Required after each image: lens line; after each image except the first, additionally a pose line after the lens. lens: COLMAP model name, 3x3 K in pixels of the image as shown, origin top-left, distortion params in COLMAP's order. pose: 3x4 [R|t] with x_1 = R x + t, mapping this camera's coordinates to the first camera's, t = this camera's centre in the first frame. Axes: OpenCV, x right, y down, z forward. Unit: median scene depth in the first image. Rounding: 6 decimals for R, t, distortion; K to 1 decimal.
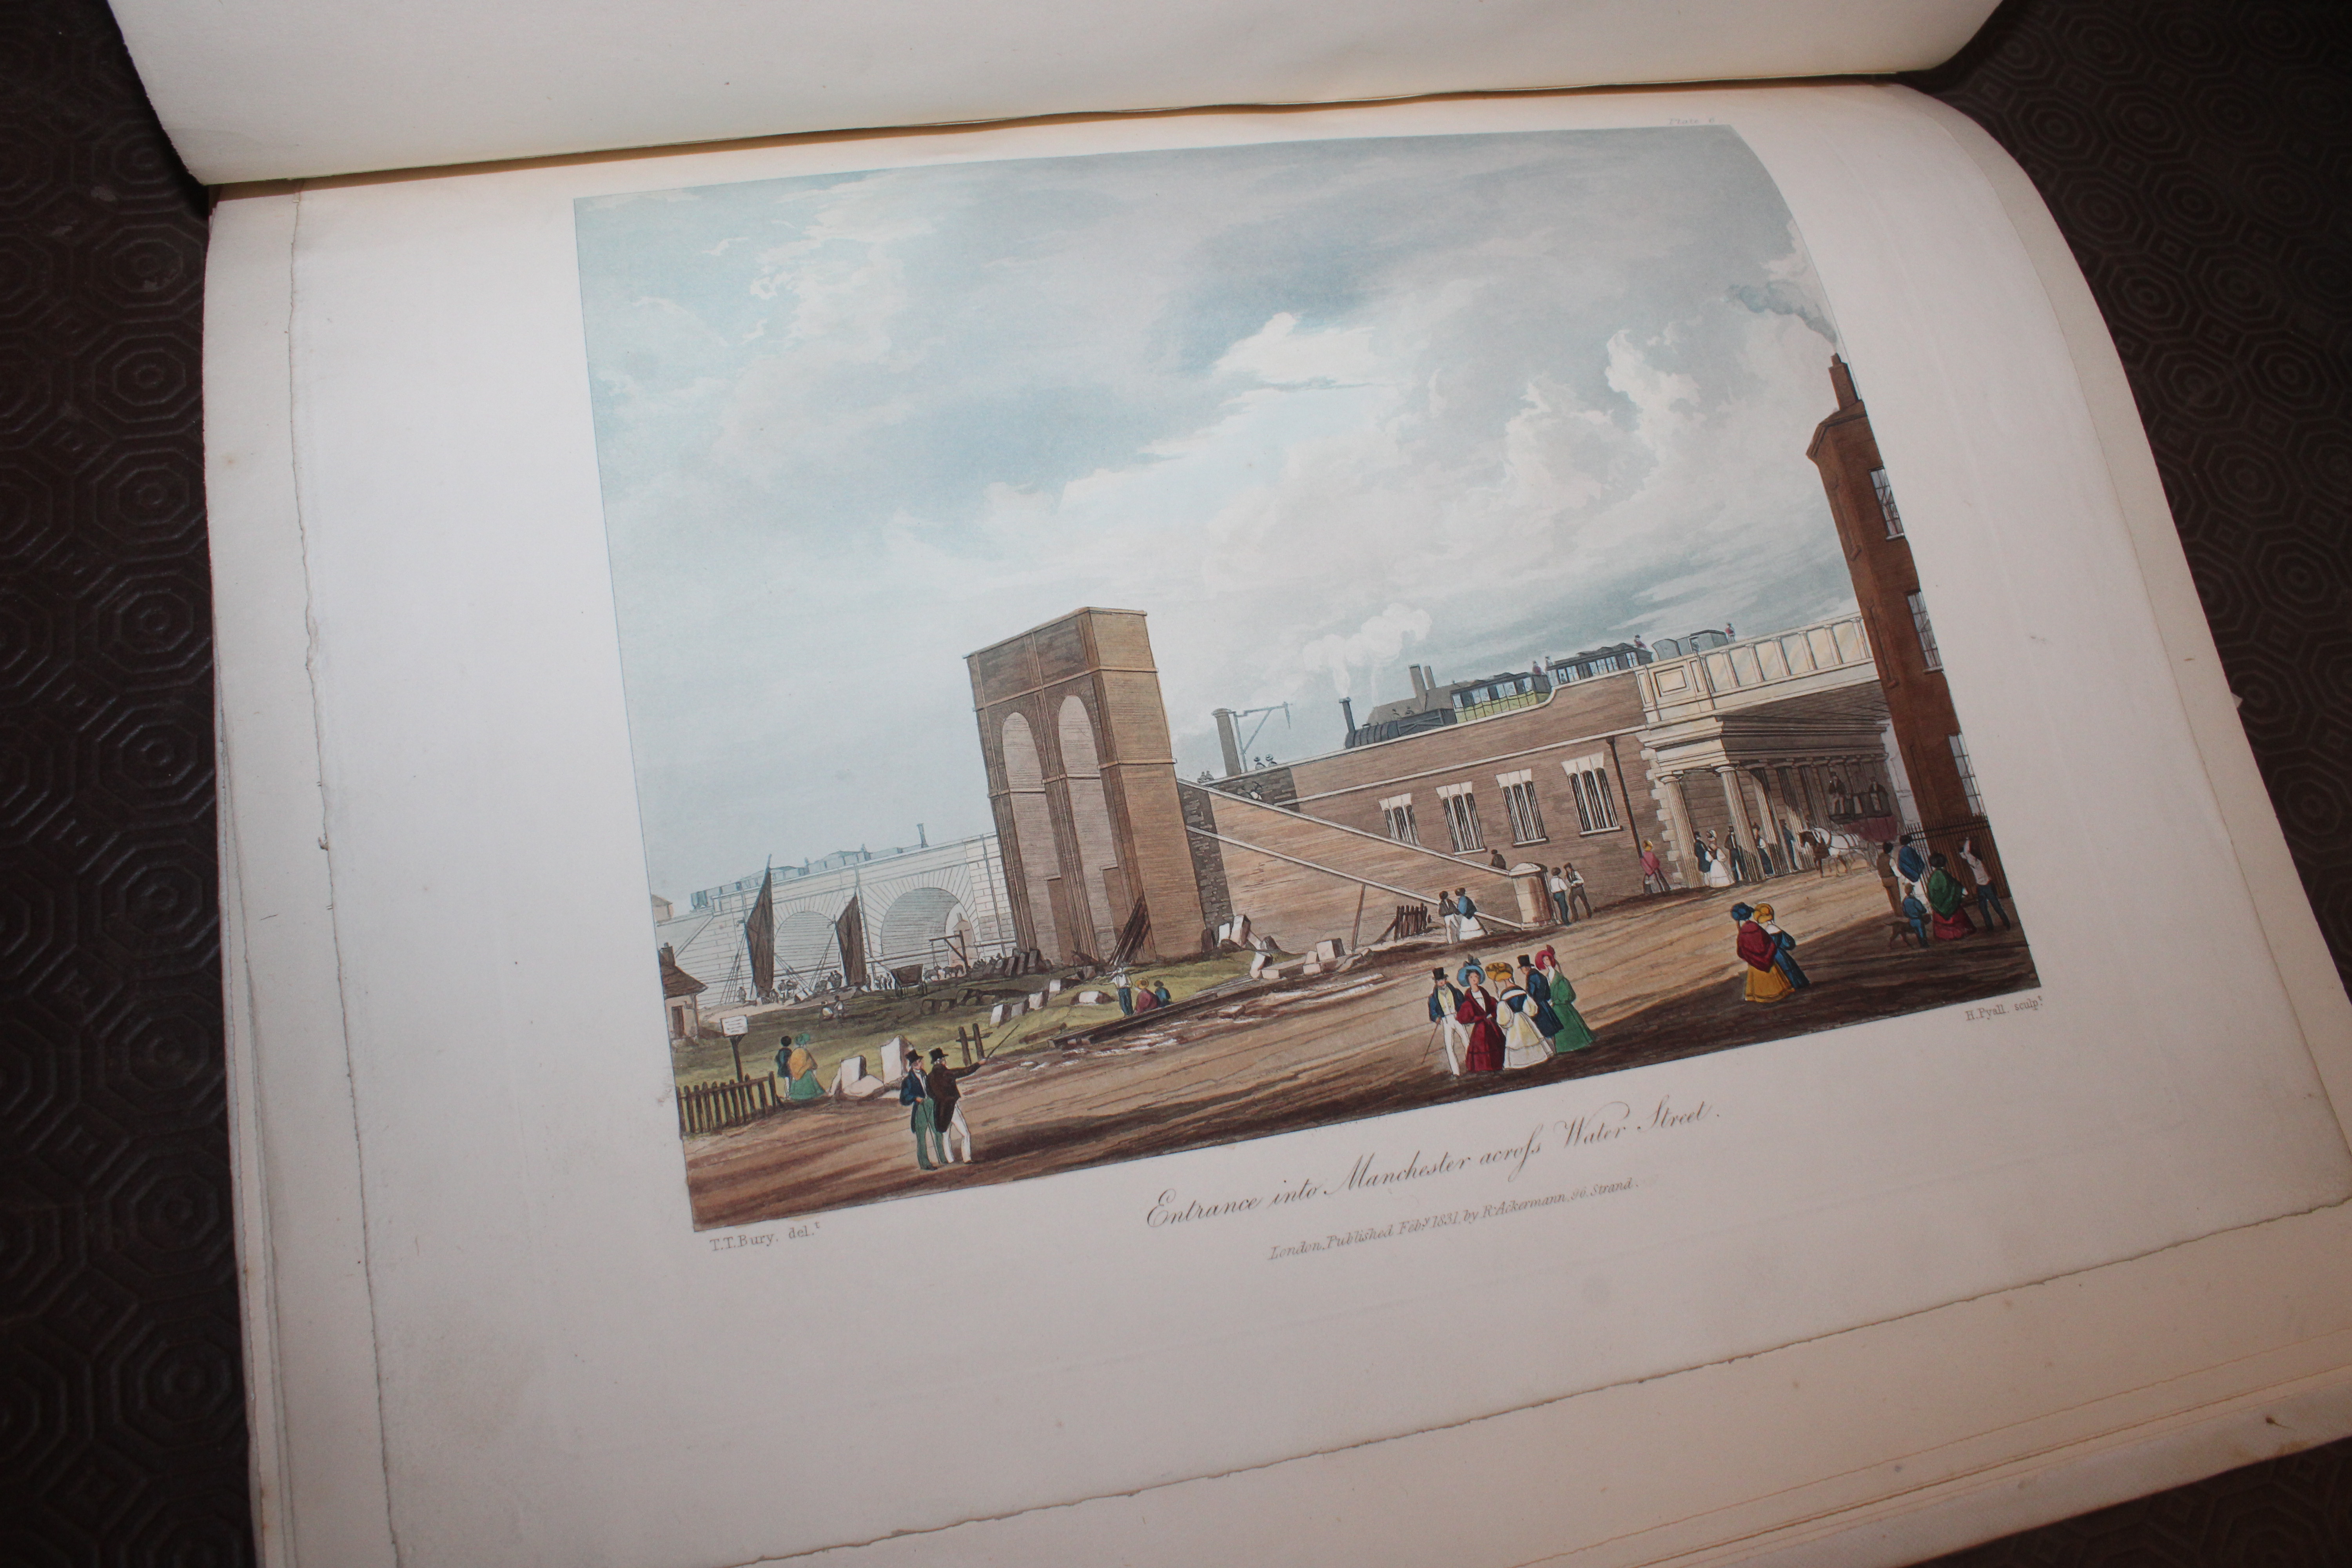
lens RADIAL K [[1969.6, 0, 1176.0], [0, 1969.6, 784.0], [0, 0, 1]] dist [-0.181239, 0.159894]
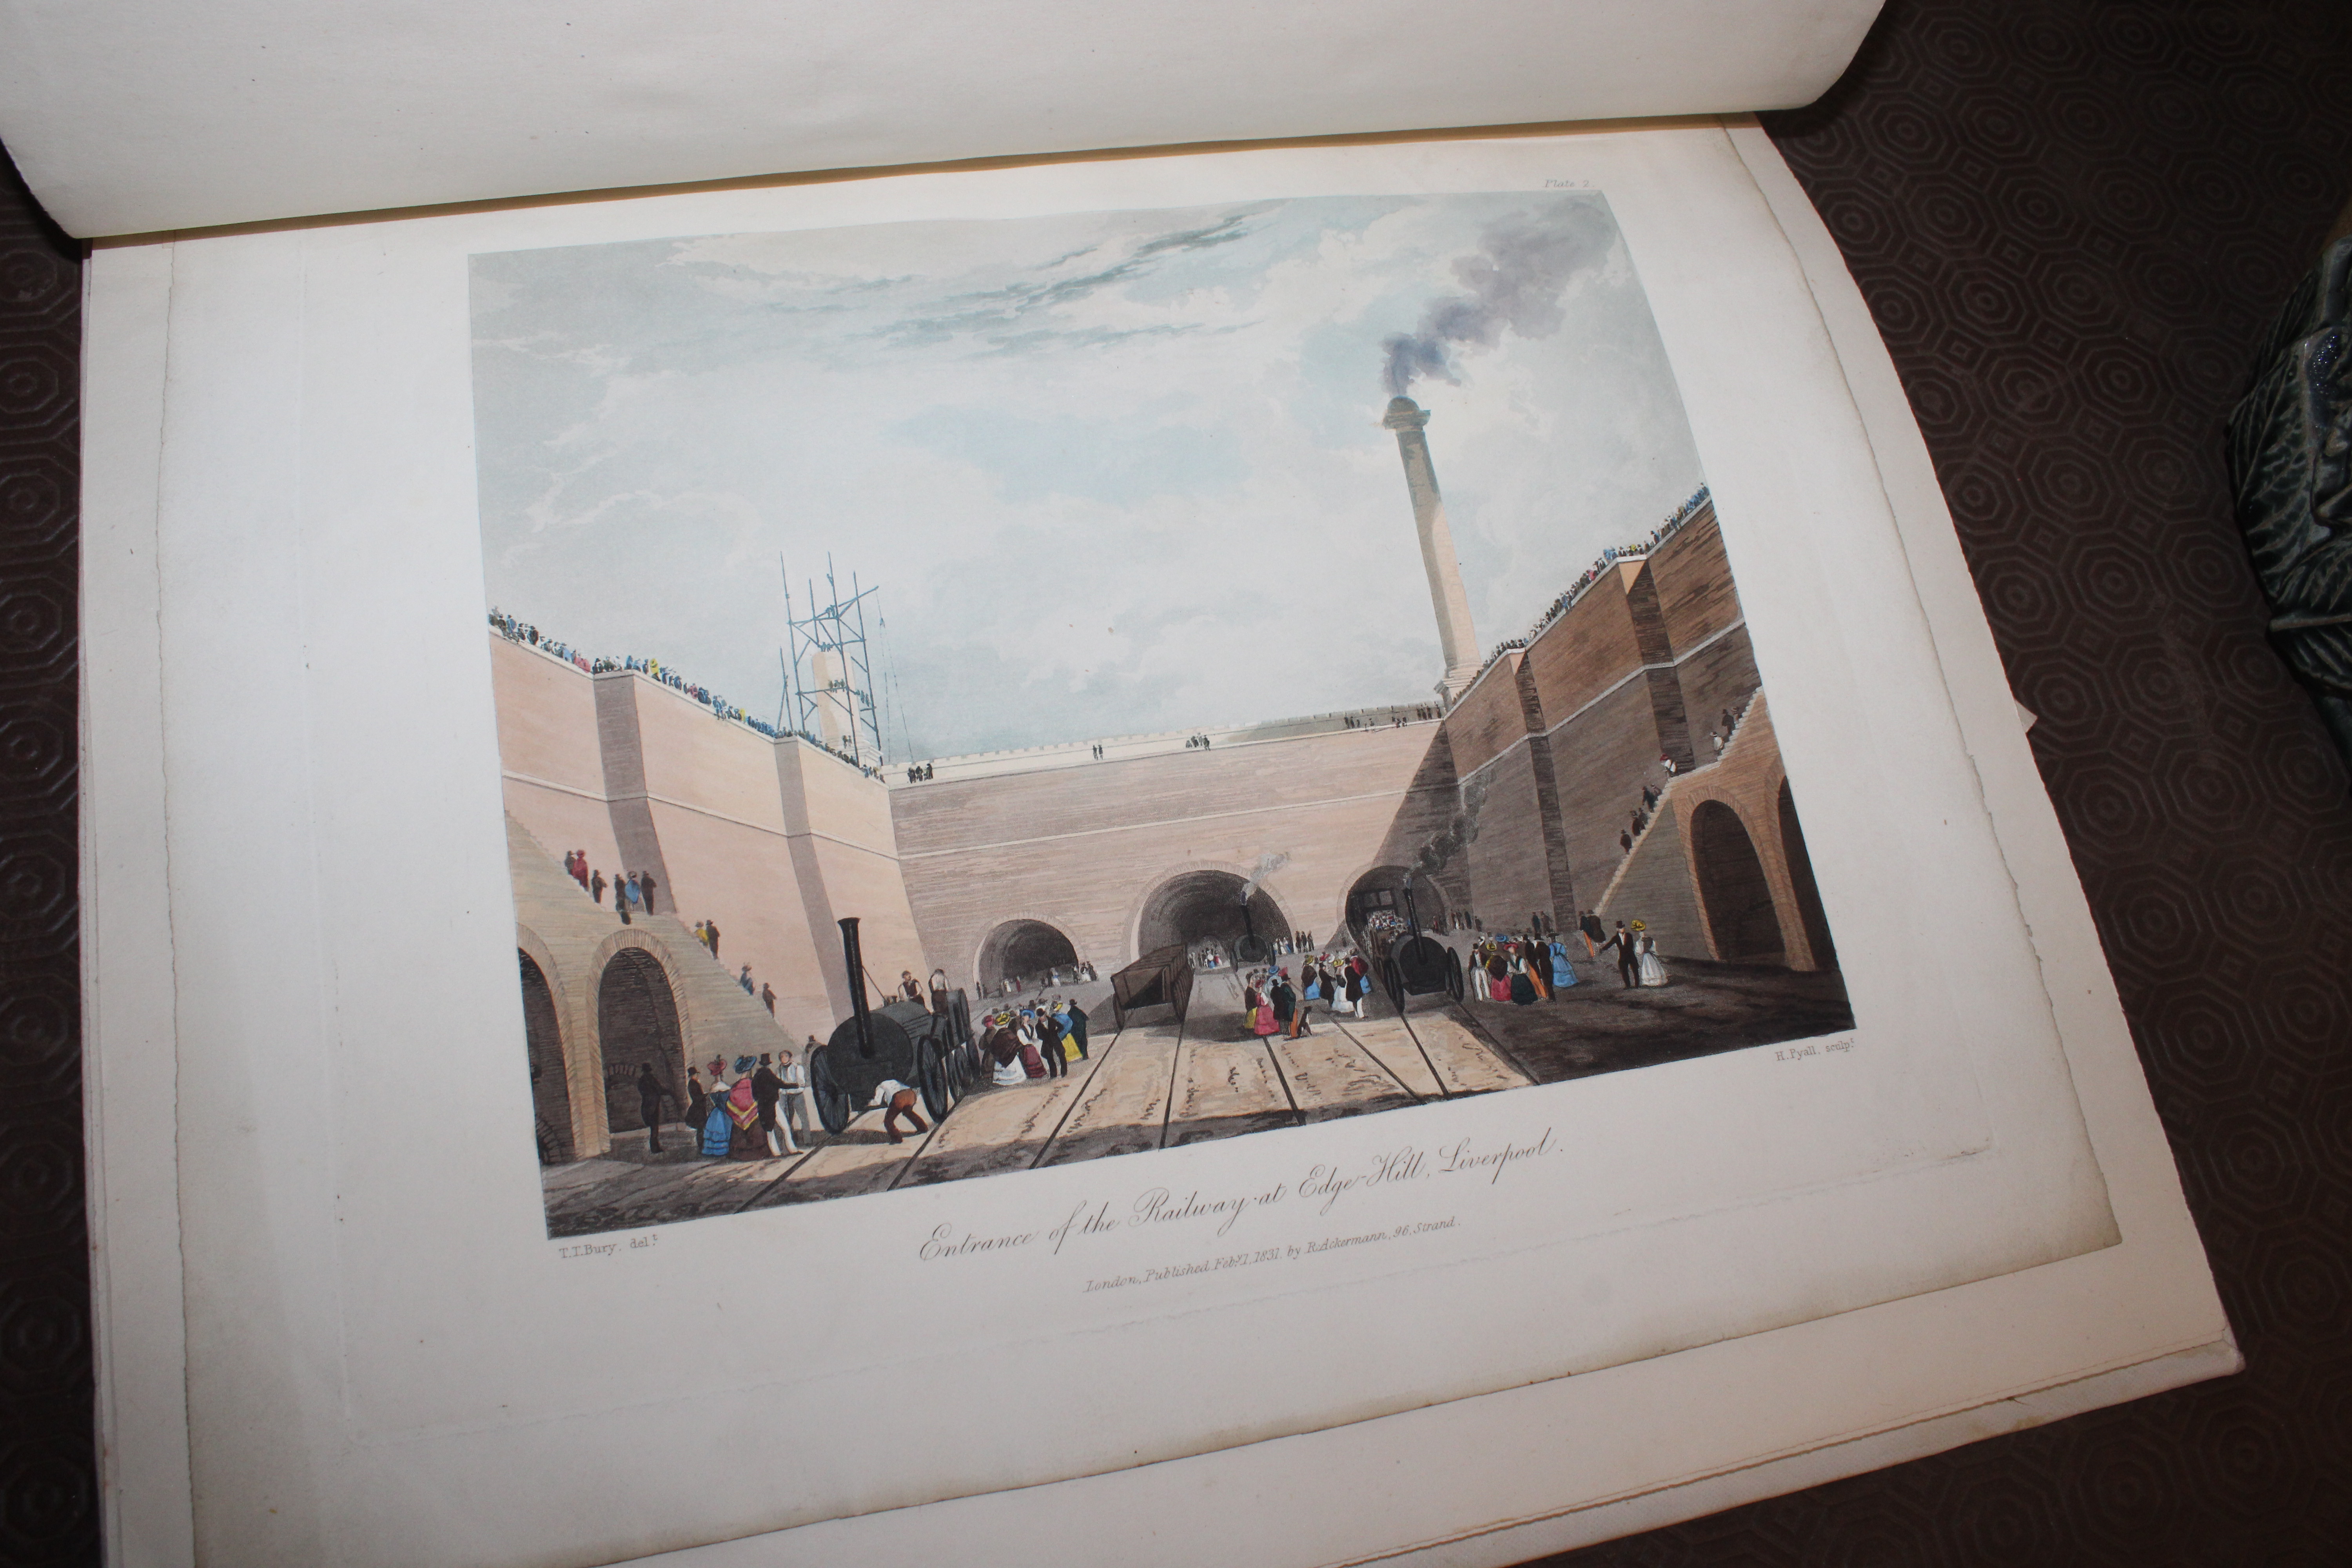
lens RADIAL K [[1969.6, 0, 1176.0], [0, 1969.6, 784.0], [0, 0, 1]] dist [-0.181239, 0.159894]
pose [[0.999932, 0.011266, -0.003104, 0.102698], [-0.011141, 0.999220, 0.037891, -0.038675], [0.003529, -0.037854, 0.999277, -0.053153]]
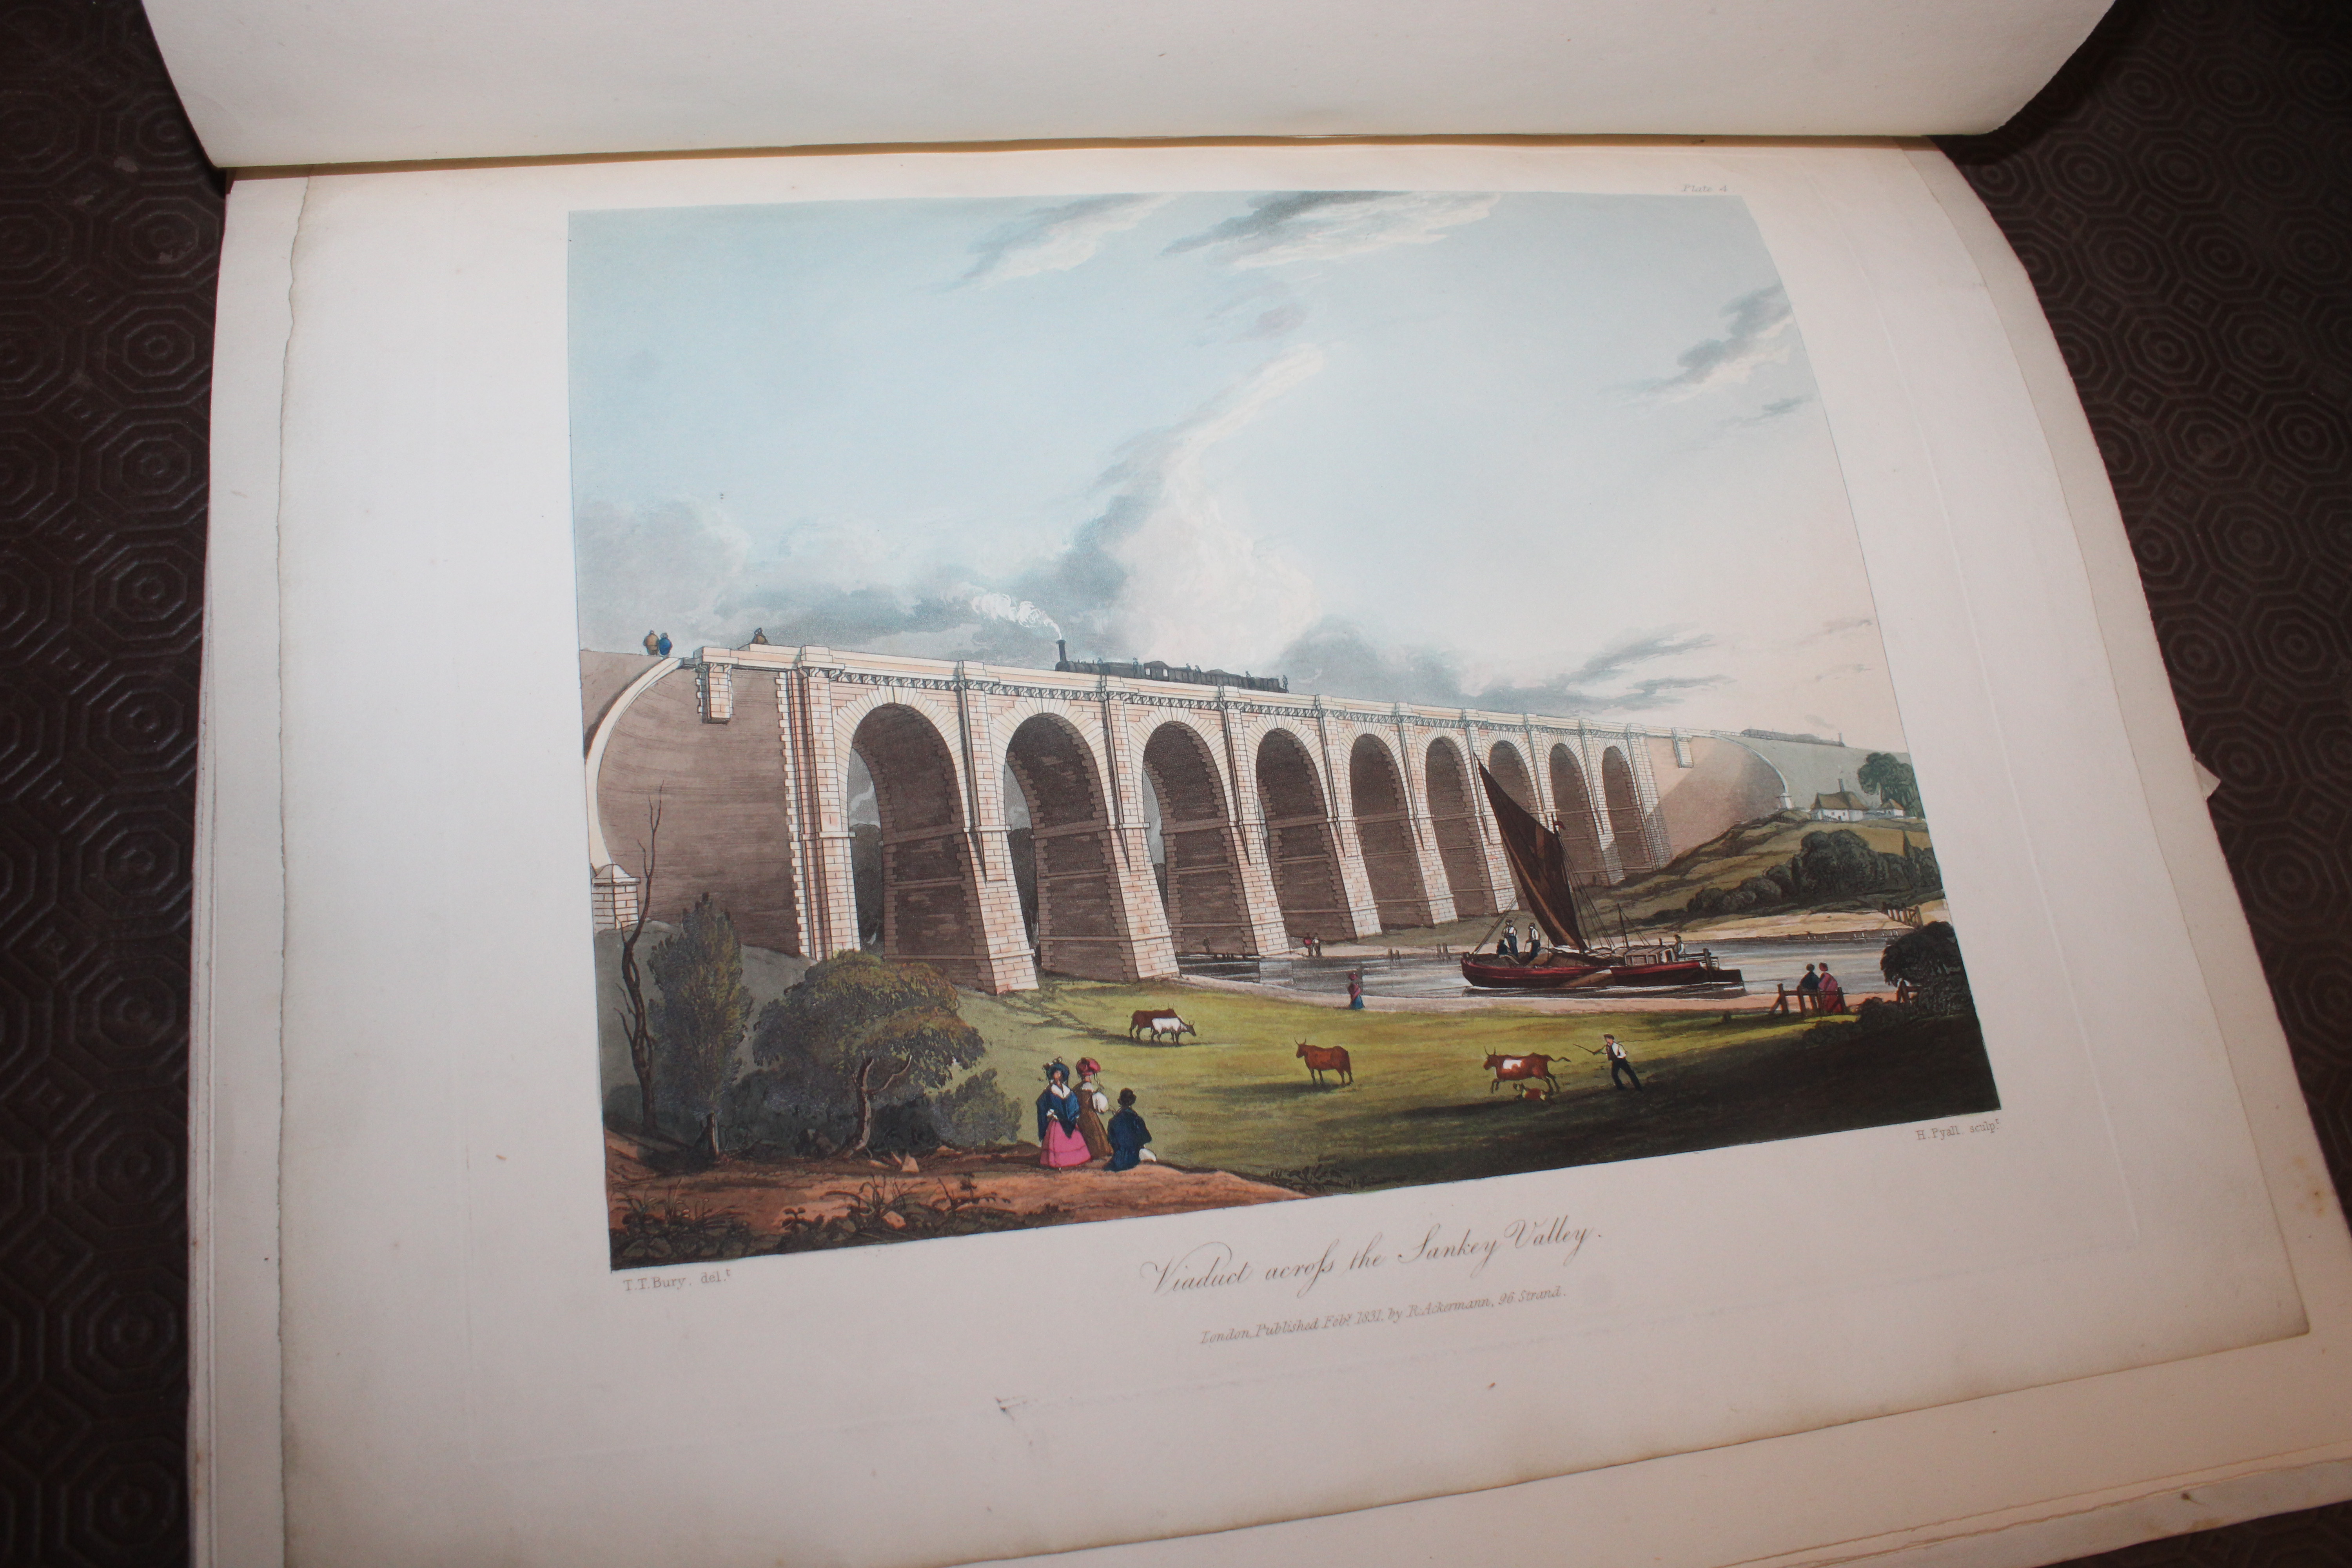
lens RADIAL K [[1969.6, 0, 1176.0], [0, 1969.6, 784.0], [0, 0, 1]] dist [-0.181239, 0.159894]
pose [[0.998026, 0.054869, -0.030558, 0.050107], [-0.054271, 0.998325, 0.020055, -0.028936], [0.031607, -0.018357, 0.999332, -0.011237]]
